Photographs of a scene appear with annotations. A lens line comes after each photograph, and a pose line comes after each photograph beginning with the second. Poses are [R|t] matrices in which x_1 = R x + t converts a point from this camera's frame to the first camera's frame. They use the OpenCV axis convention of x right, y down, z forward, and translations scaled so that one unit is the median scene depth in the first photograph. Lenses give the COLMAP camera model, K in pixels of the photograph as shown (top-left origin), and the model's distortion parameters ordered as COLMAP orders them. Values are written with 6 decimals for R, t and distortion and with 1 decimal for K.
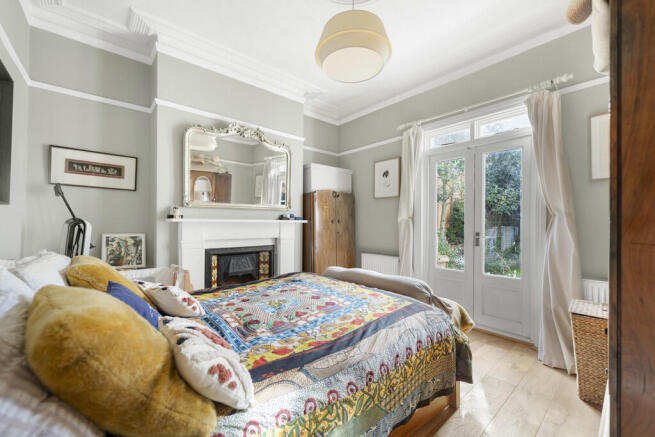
lens RADIAL K [[262.0, 0, 327.5], [0, 262.0, 218.5], [0, 0, 1]] dist [-0.000563, -0.000109]
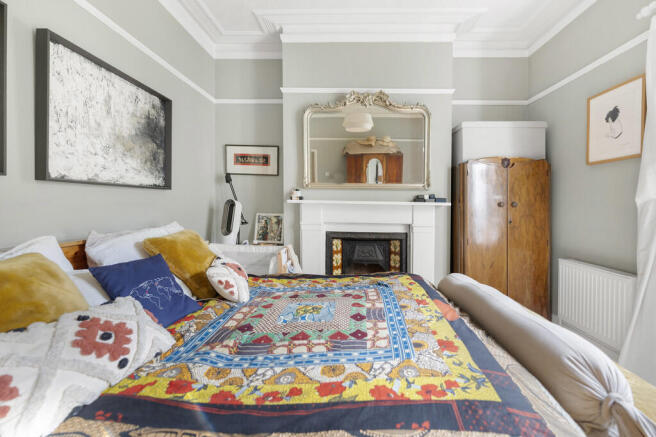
lens RADIAL K [[273.7, 0, 329.4], [0, 273.7, 204.8], [0, 0, 1]] dist [0.000892, -0.000031]
pose [[0.739819, 0.009462, -0.672739, 0.226476], [-0.001174, 0.999918, 0.012773, 0.005324], [0.672805, -0.008659, 0.739769, 0.273903]]
